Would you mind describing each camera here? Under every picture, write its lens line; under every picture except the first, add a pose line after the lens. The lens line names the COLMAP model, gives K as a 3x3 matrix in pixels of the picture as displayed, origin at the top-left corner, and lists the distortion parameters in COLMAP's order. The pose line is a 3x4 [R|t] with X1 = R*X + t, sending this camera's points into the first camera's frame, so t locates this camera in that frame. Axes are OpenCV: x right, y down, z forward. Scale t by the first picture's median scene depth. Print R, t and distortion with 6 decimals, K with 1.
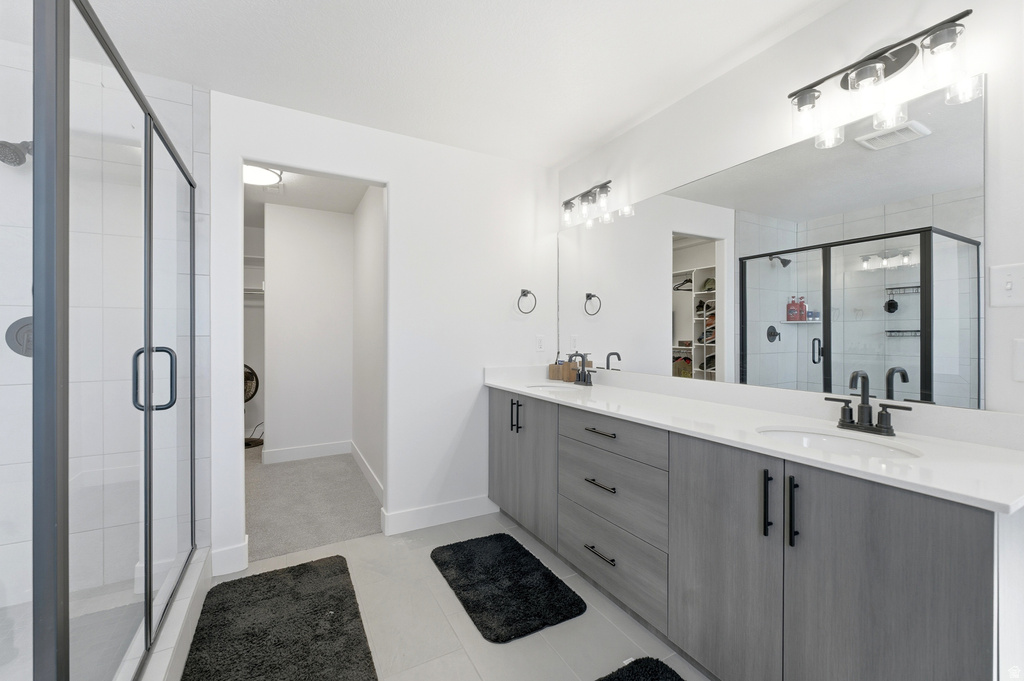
lens RADIAL K [[415.4, 0, 511.1], [0, 415.4, 336.0], [0, 0, 1]] dist [-0.000248, 0.000016]
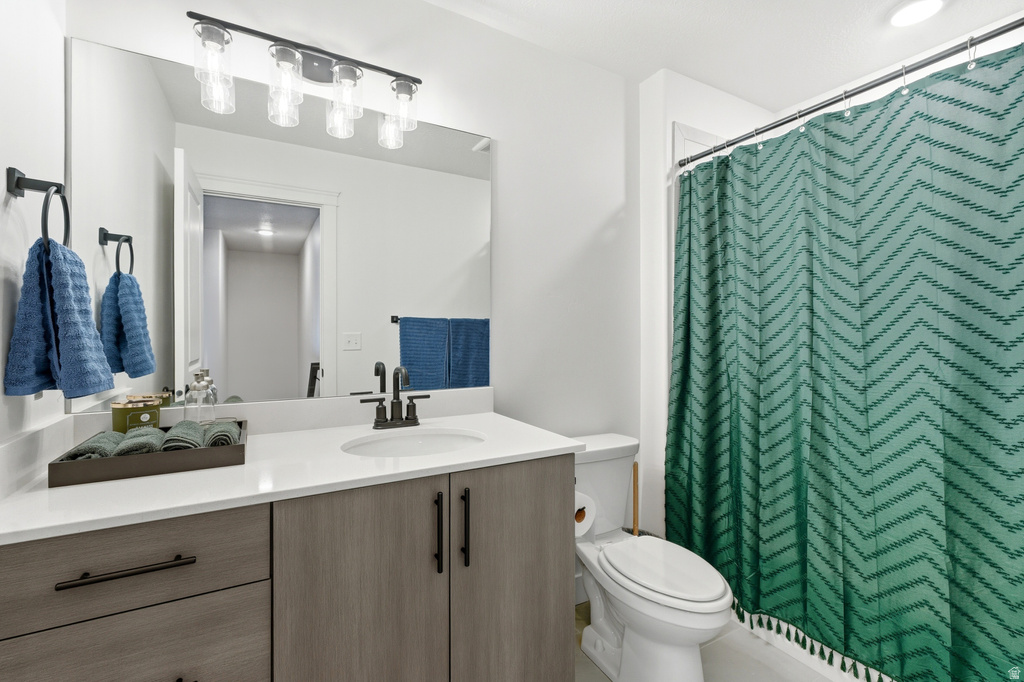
lens RADIAL K [[449.0, 0, 510.8], [0, 449.0, 336.3], [0, 0, 1]] dist [-0.004372, -0.000435]
pose [[0.013864, 0.002049, 0.999902, -0.222069], [0.006790, 0.999975, -0.002143, 0.017378], [-0.999881, 0.006819, 0.013850, 0.716794]]
